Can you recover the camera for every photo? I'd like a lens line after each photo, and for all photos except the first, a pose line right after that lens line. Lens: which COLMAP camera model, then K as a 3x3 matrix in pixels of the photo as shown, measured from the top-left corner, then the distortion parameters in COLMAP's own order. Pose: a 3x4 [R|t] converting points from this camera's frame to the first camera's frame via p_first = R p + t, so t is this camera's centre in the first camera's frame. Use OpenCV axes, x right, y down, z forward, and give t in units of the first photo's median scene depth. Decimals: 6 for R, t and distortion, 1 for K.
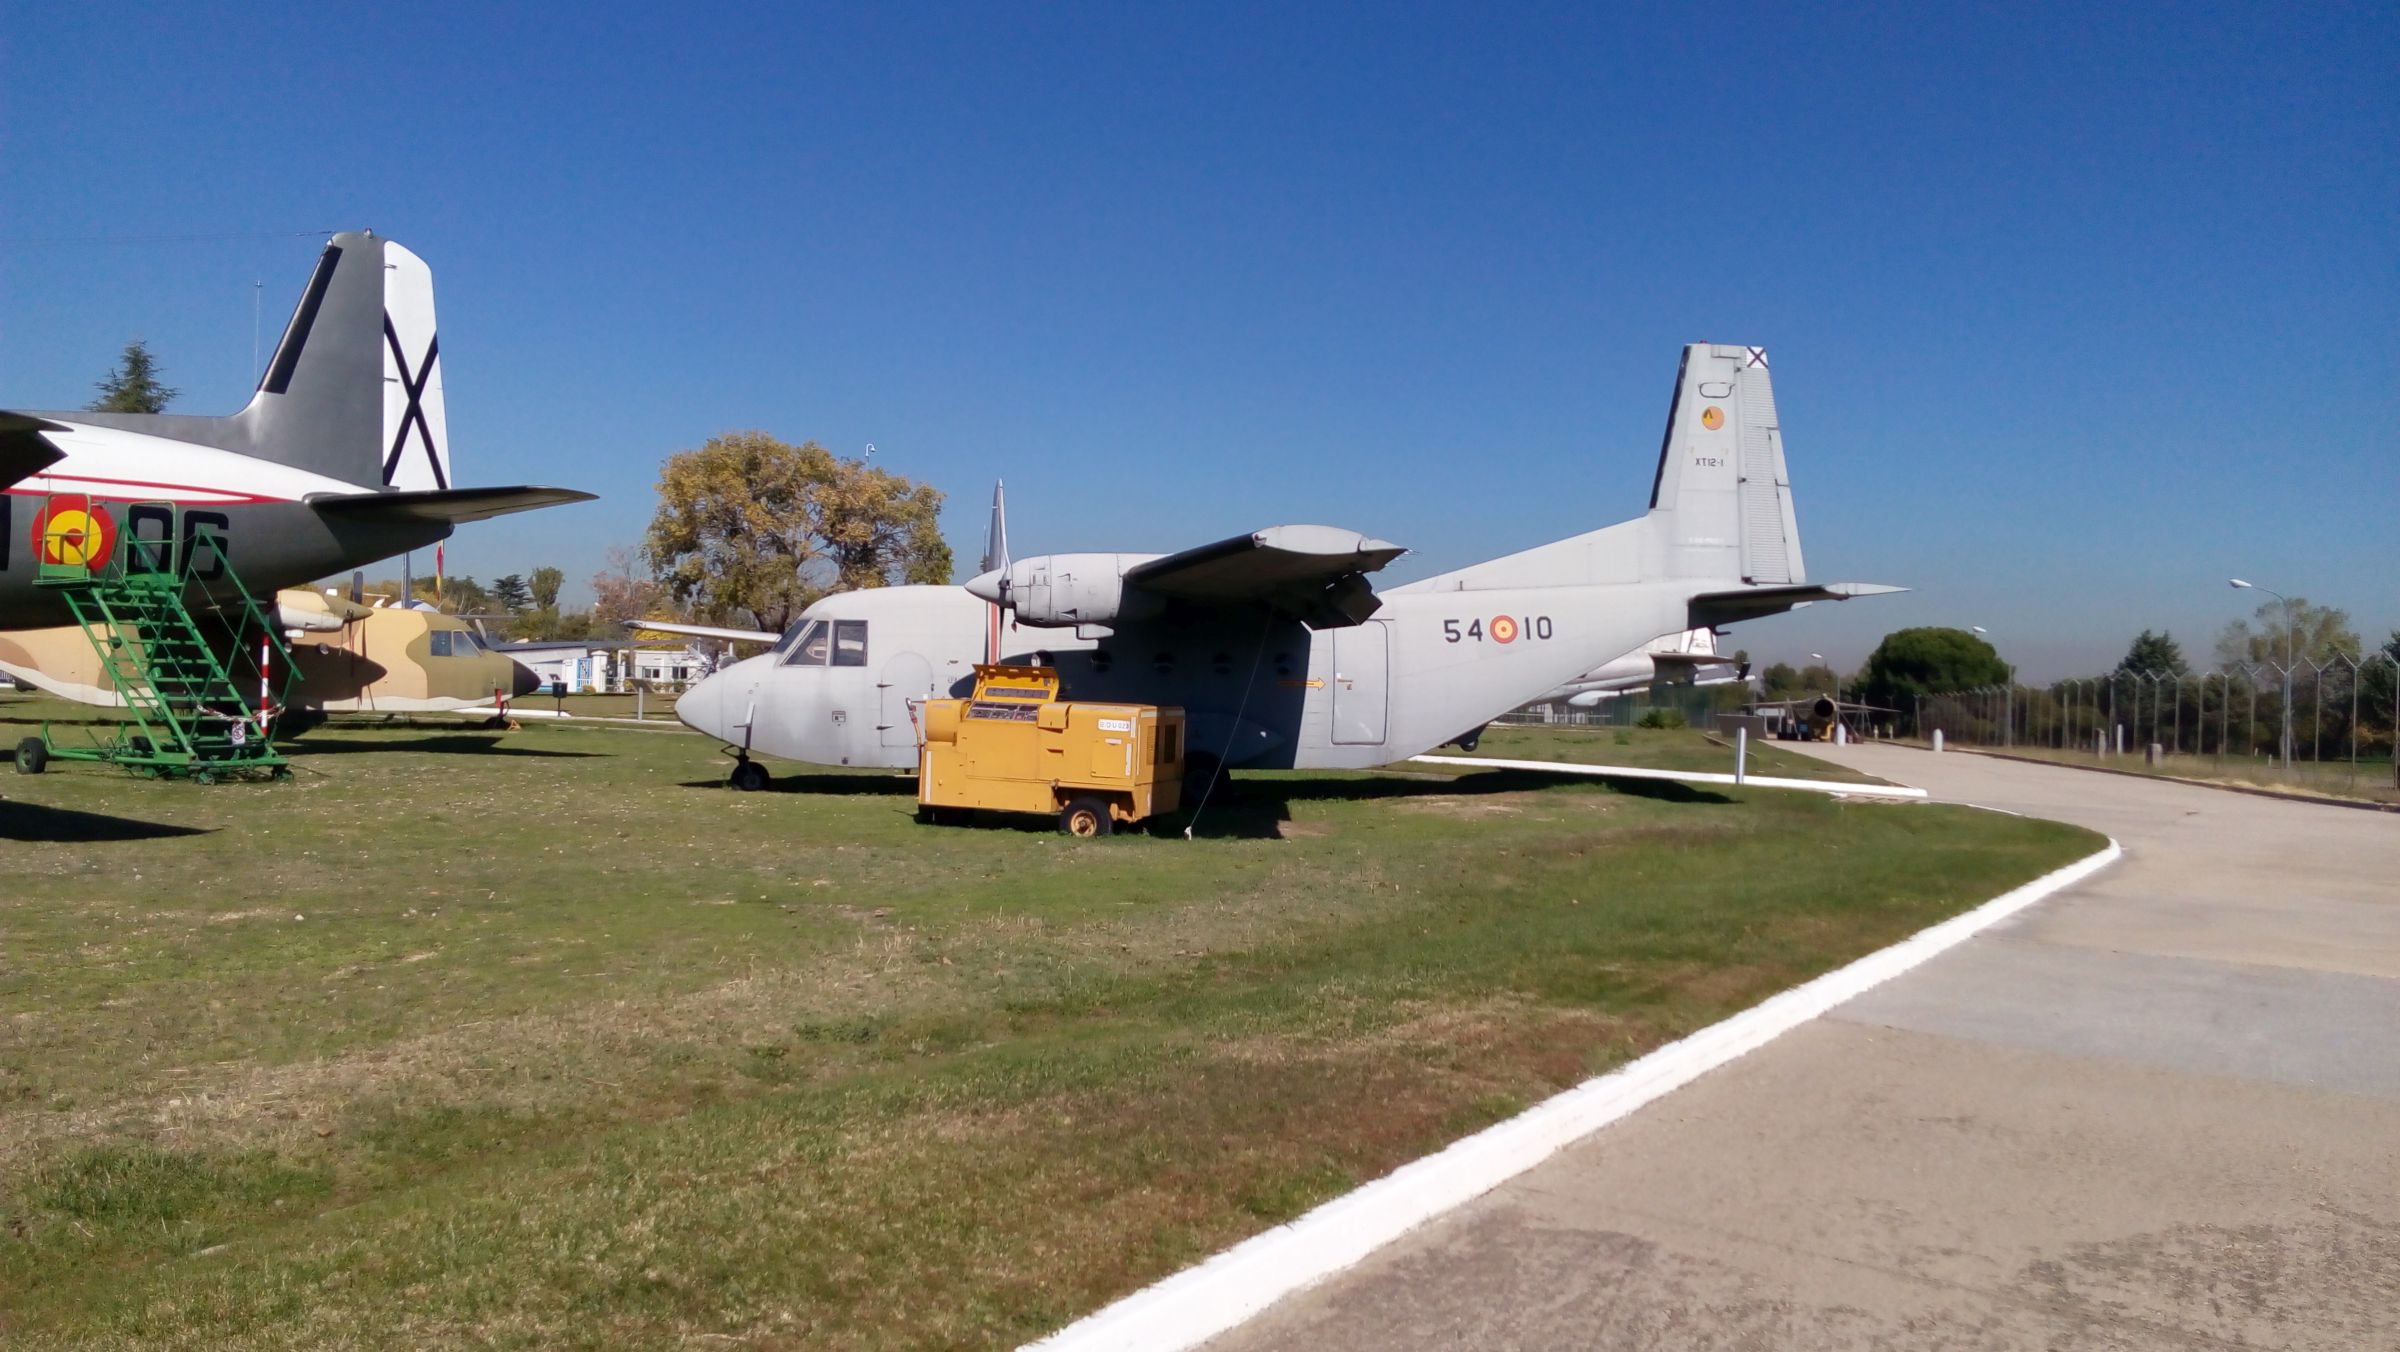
lens RADIAL K [[1763.6, 0, 1192.4], [0, 1763.6, 682.7], [0, 0, 1]] dist [0.121779, -0.185558]
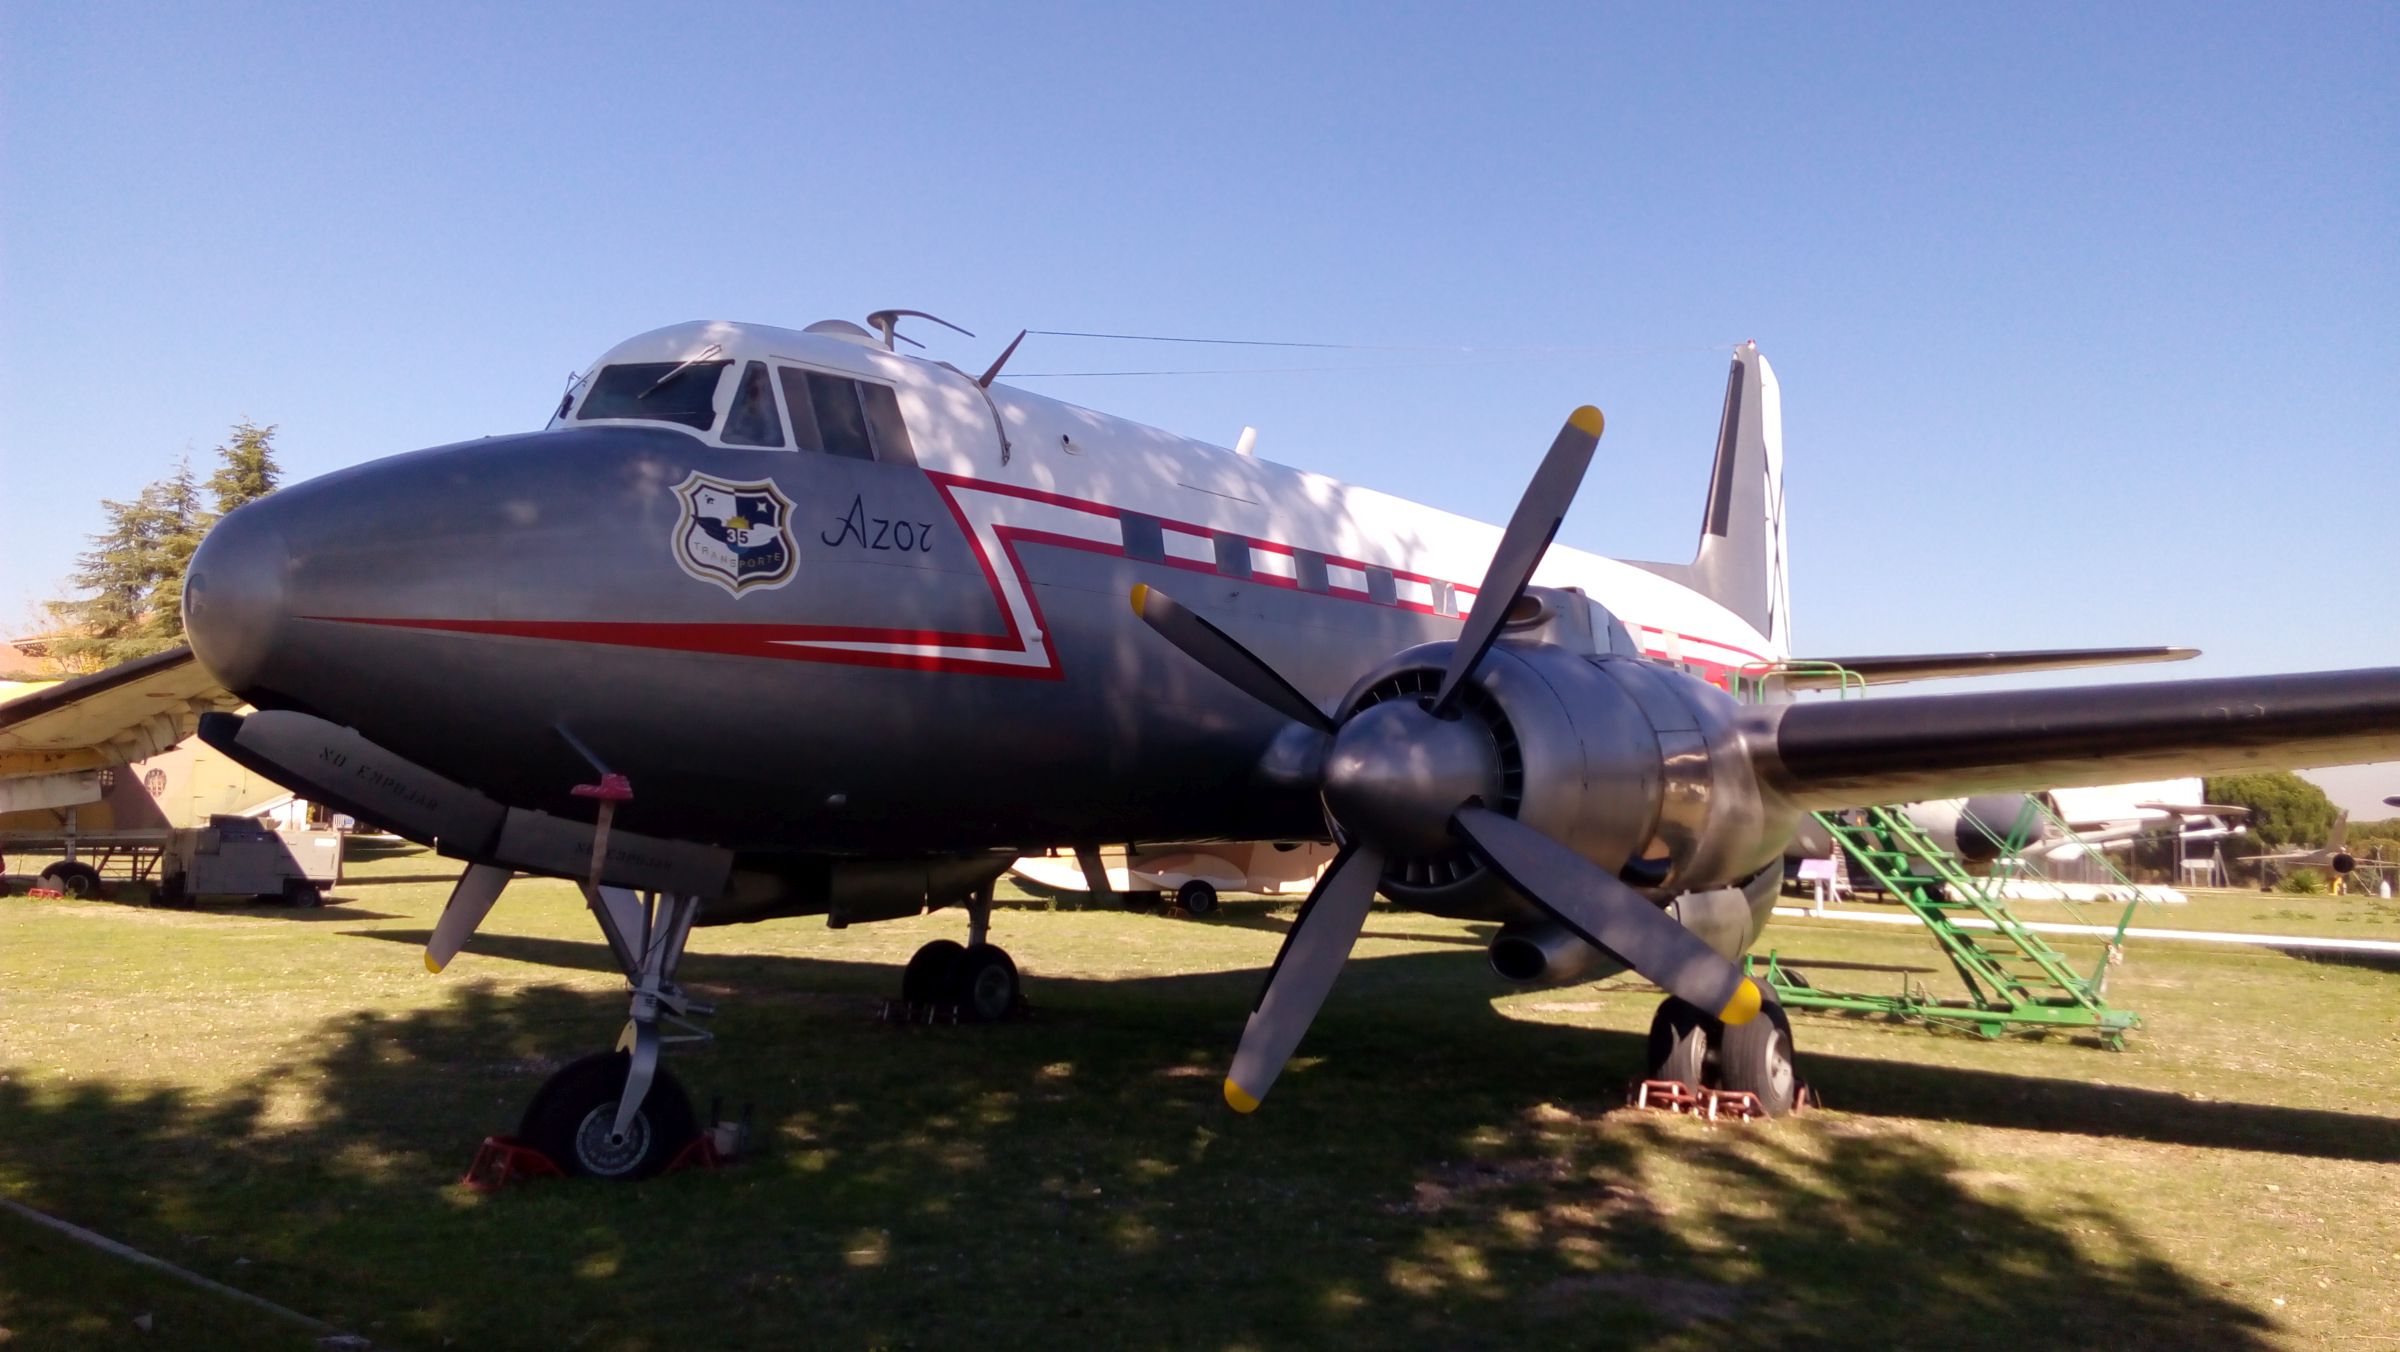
lens RADIAL K [[1763.6, 0, 1192.4], [0, 1763.6, 682.7], [0, 0, 1]] dist [0.121779, -0.185558]
pose [[0.998240, -0.004704, -0.059123, -0.502568], [0.000195, 0.997105, -0.076035, -0.021969], [0.059310, 0.075890, 0.995351, 0.122407]]
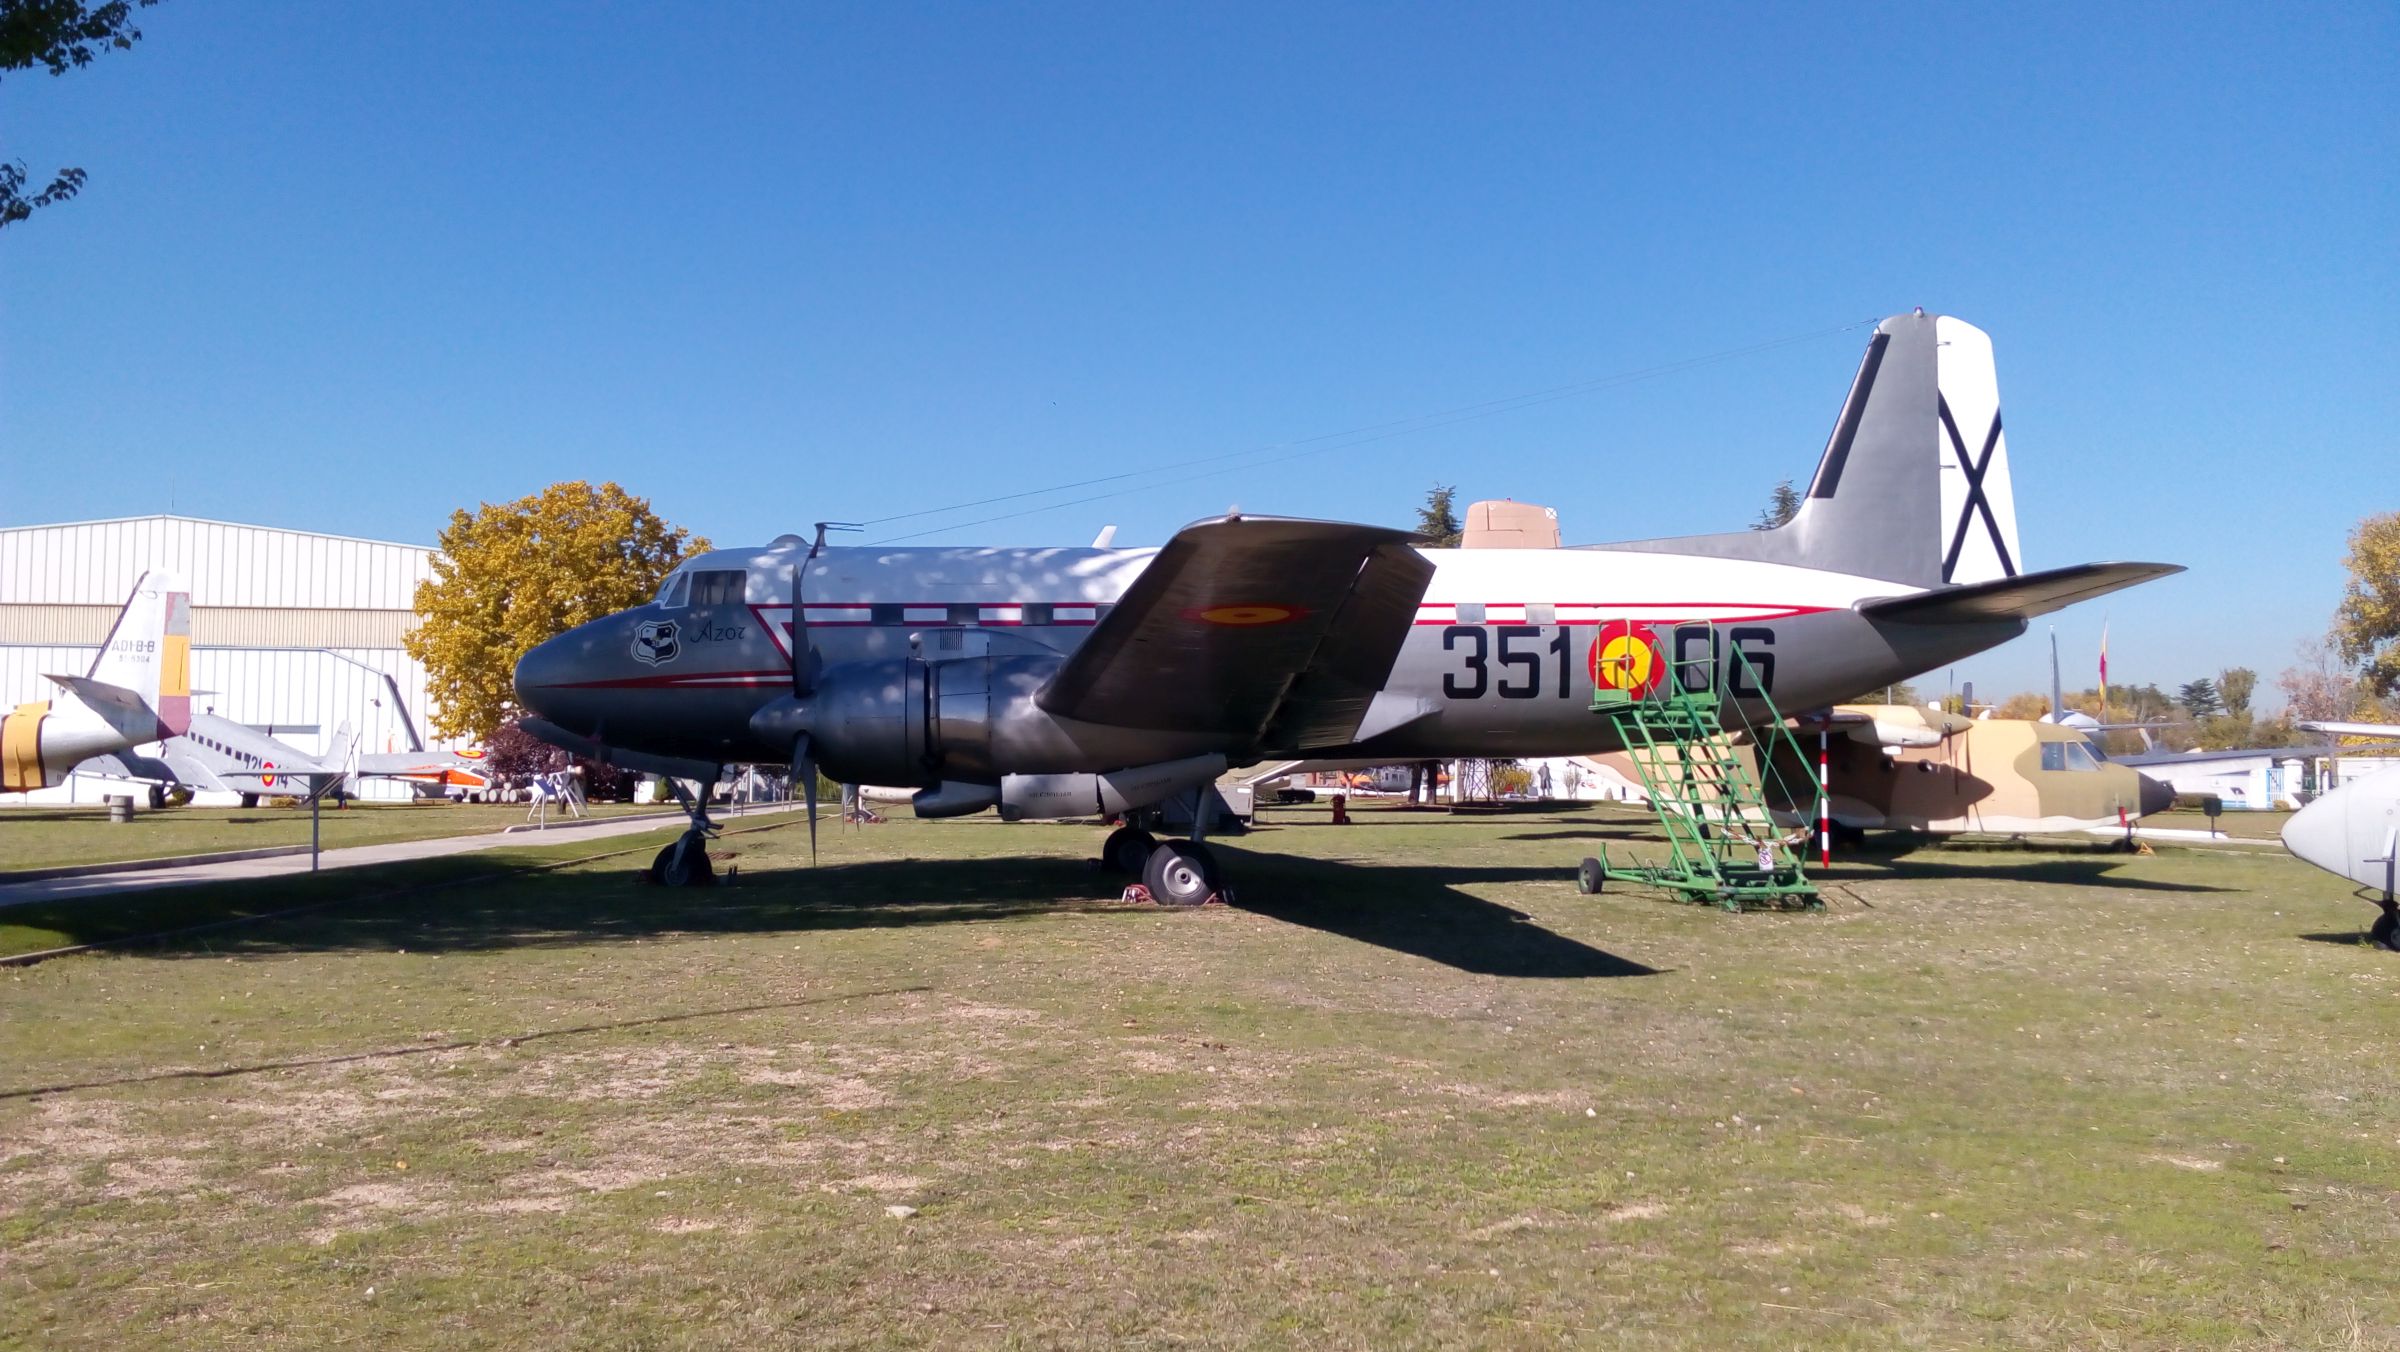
lens RADIAL K [[1763.6, 0, 1192.4], [0, 1763.6, 682.7], [0, 0, 1]] dist [0.121779, -0.185558]
pose [[0.636419, -0.060769, -0.768946, -0.000189], [0.011063, 0.997508, -0.069676, -0.000952], [0.771264, 0.035836, 0.635505, 0.102034]]
